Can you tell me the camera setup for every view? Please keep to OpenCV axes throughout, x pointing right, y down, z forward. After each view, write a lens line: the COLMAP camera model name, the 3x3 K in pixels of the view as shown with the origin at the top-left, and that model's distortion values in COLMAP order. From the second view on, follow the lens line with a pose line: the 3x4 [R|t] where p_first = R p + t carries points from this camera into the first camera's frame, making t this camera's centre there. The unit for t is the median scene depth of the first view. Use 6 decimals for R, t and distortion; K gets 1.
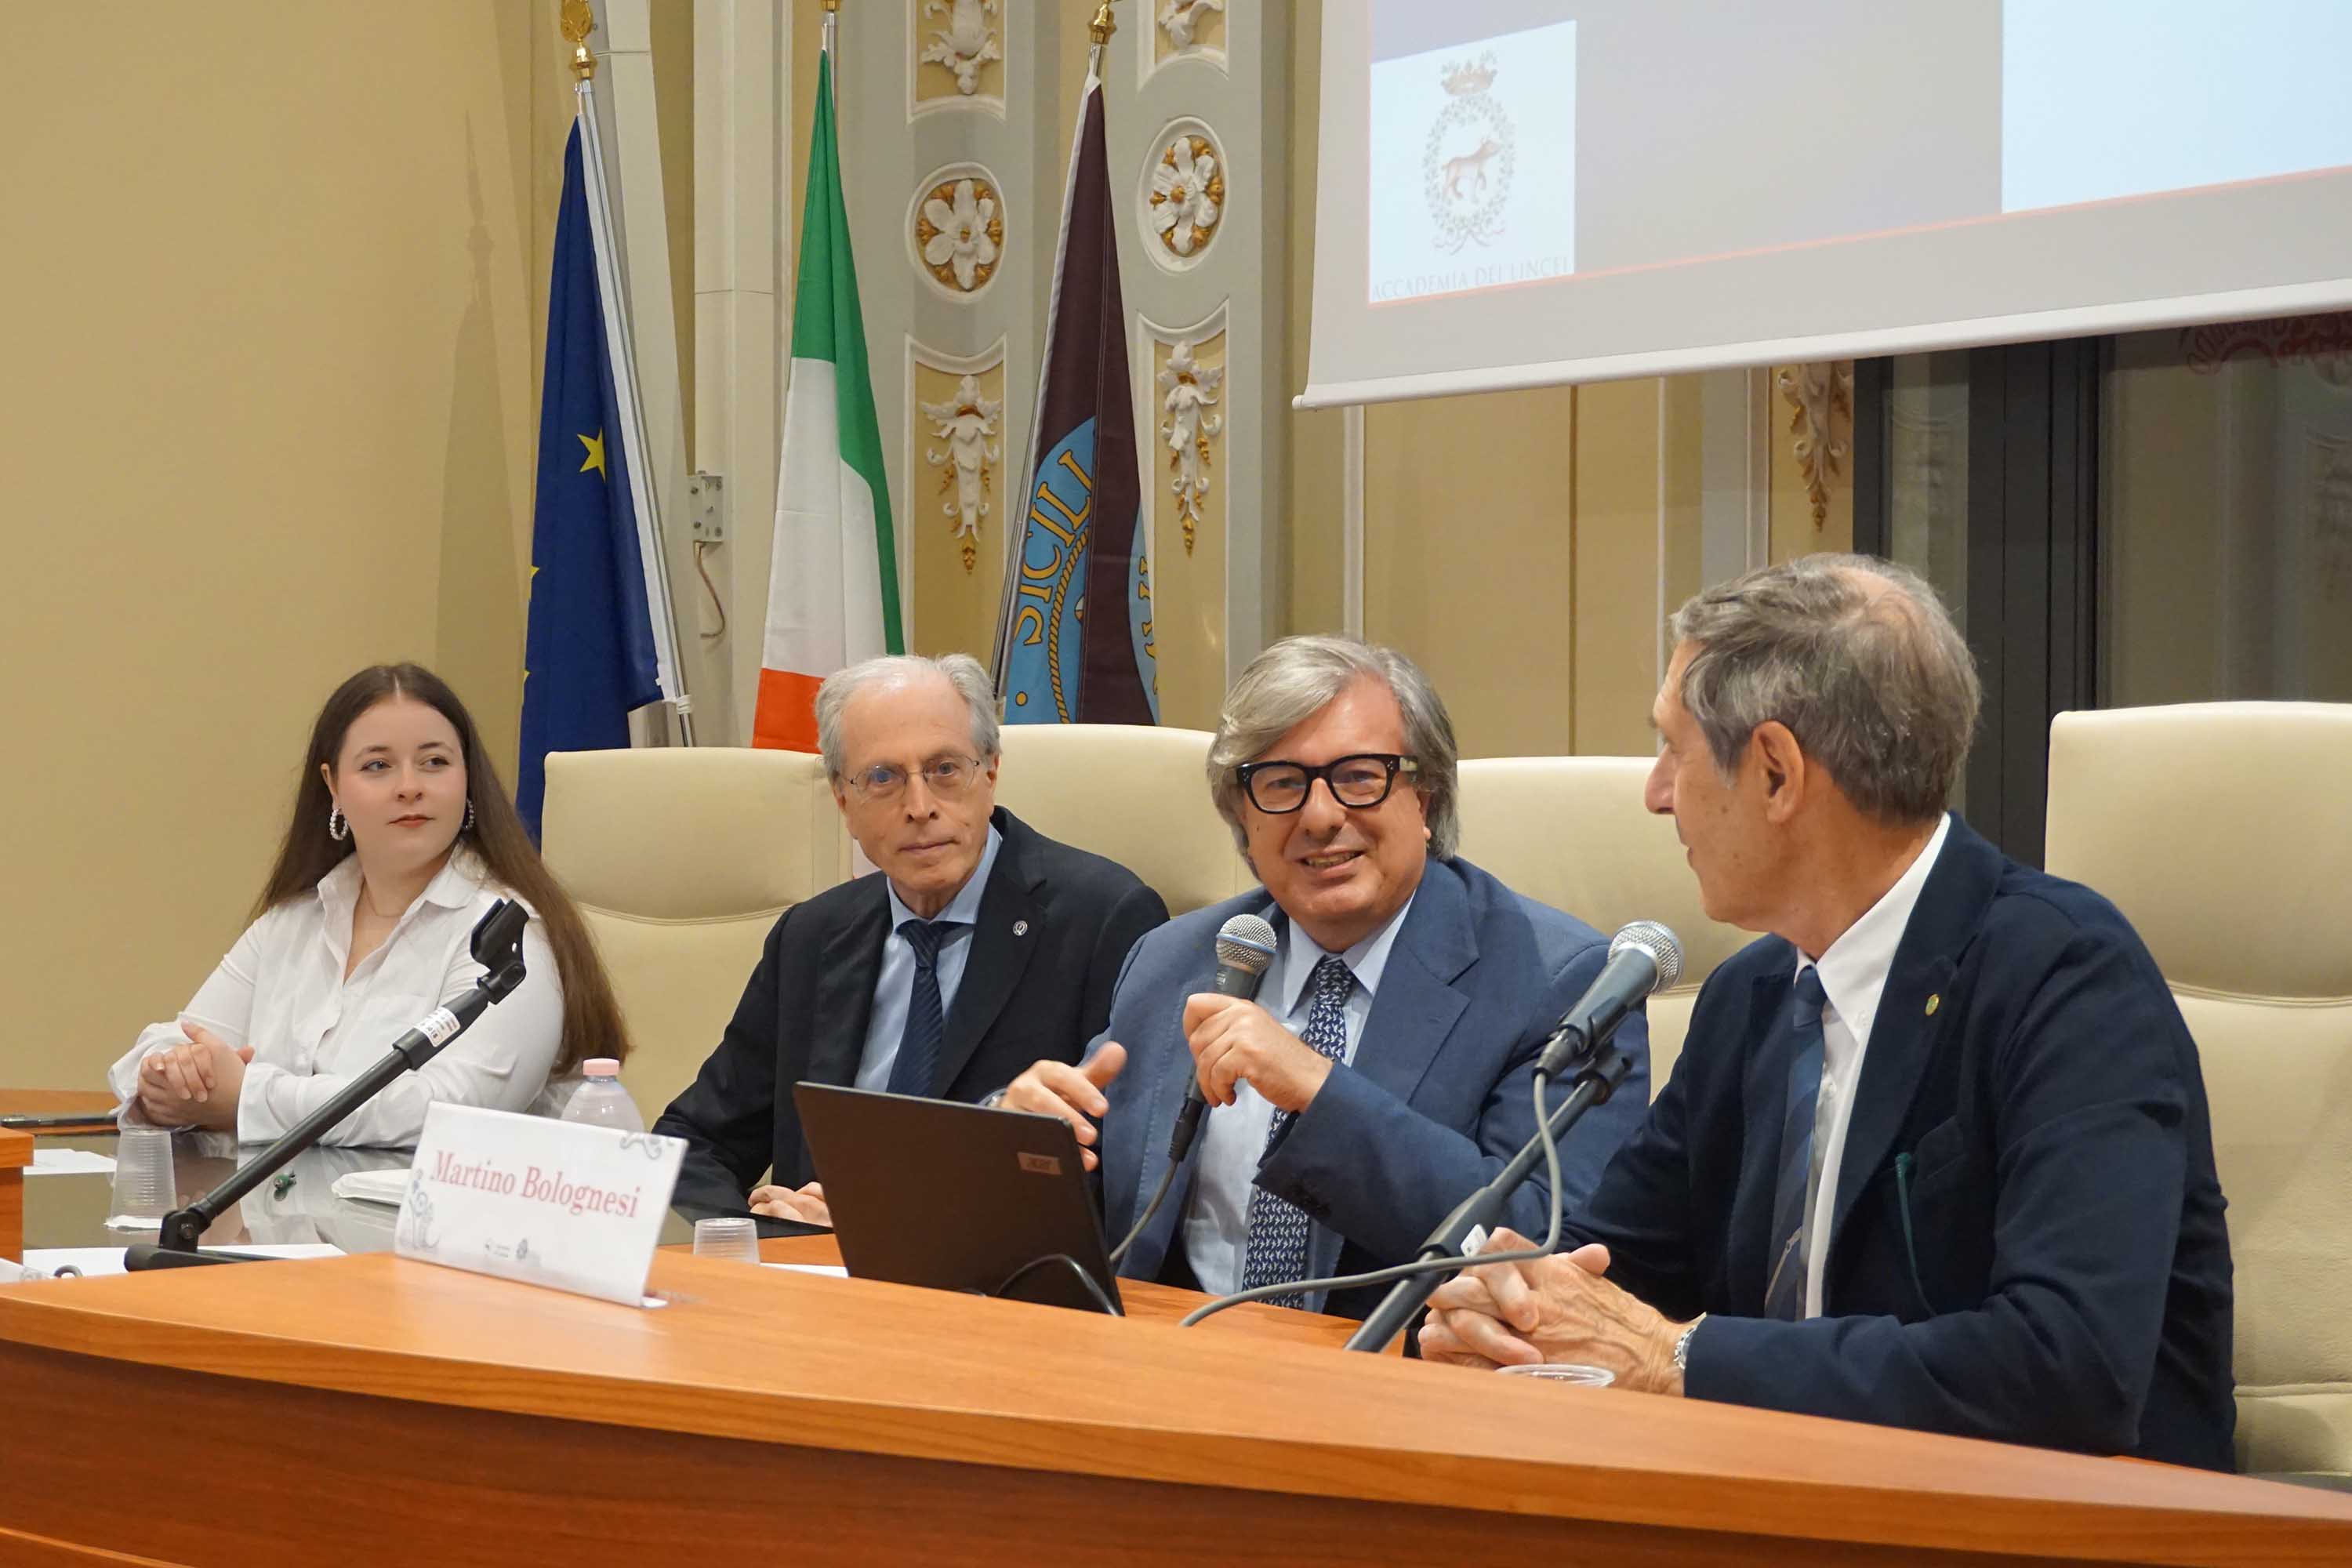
lens RADIAL K [[3803.9, 0, 1176.0], [0, 3803.9, 784.0], [0, 0, 1]] dist [0.012652, 0.205704]
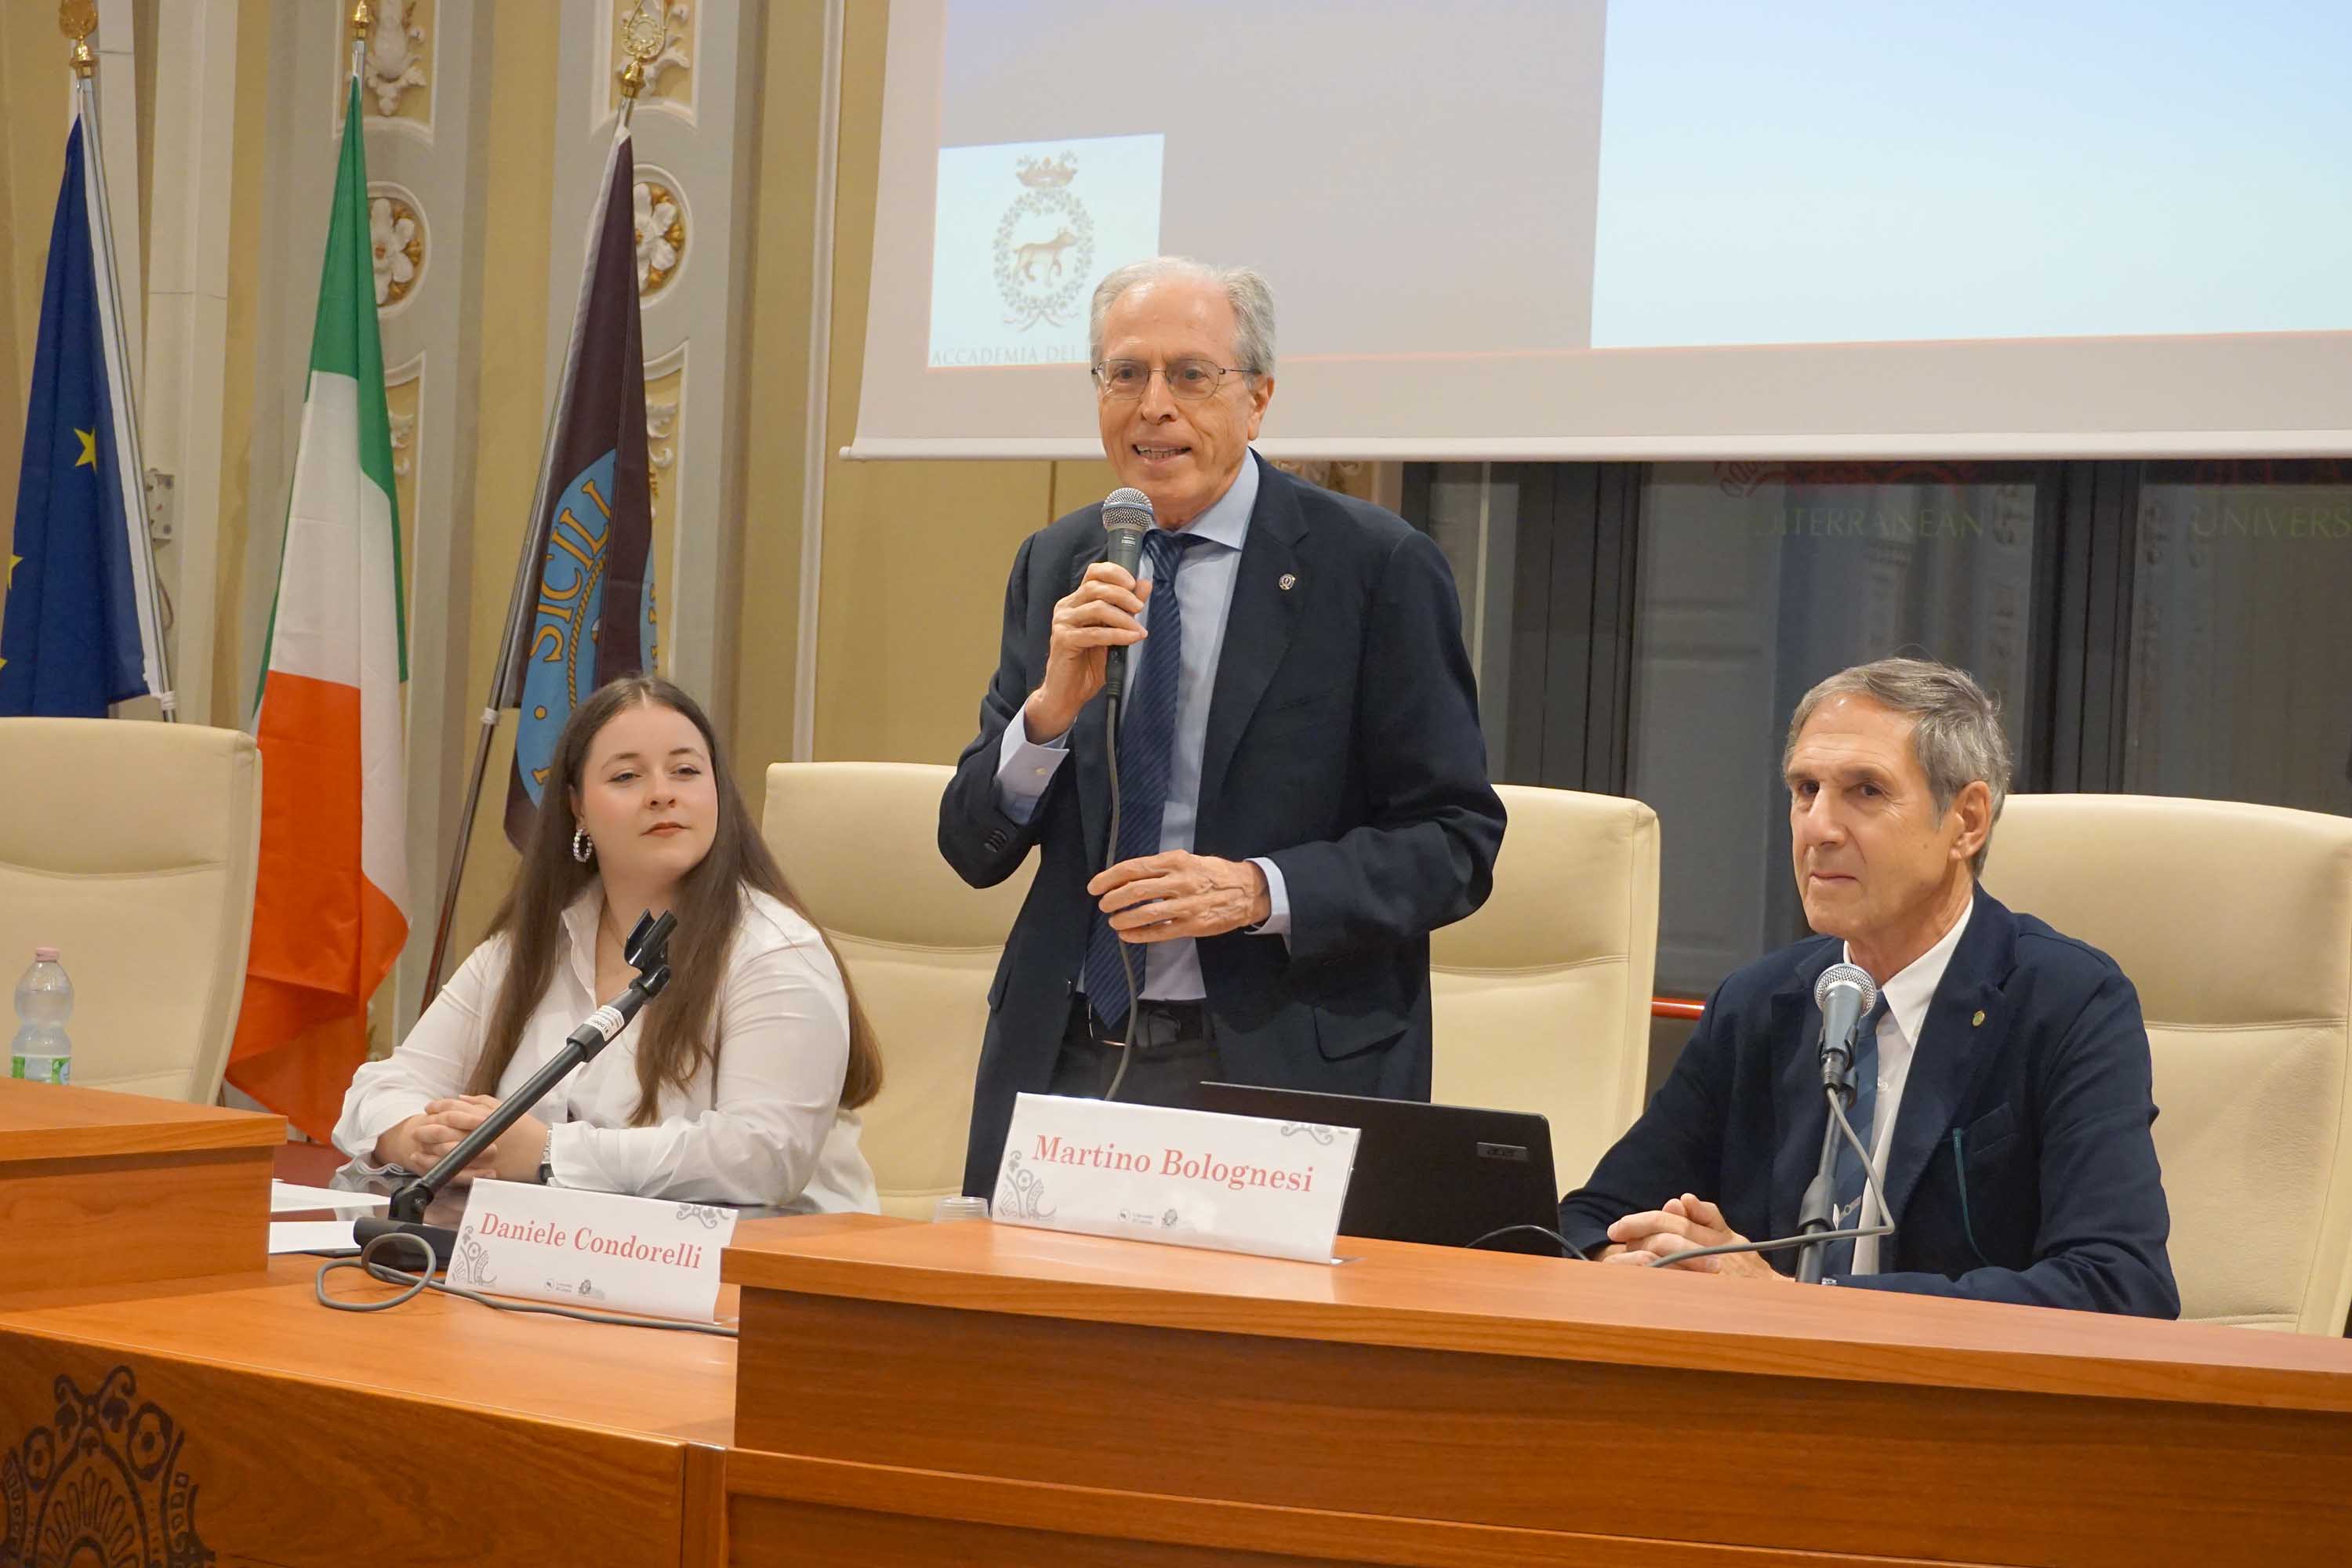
lens RADIAL K [[3792.5, 0, 1176.0], [0, 3792.5, 784.0], [0, 0, 1]] dist [-0.061248, 0.458855]
pose [[0.951848, 0.040606, 0.303871, -0.206391], [-0.040277, 0.999161, -0.007356, -0.002327], [-0.303915, -0.005238, 0.952685, -0.054019]]
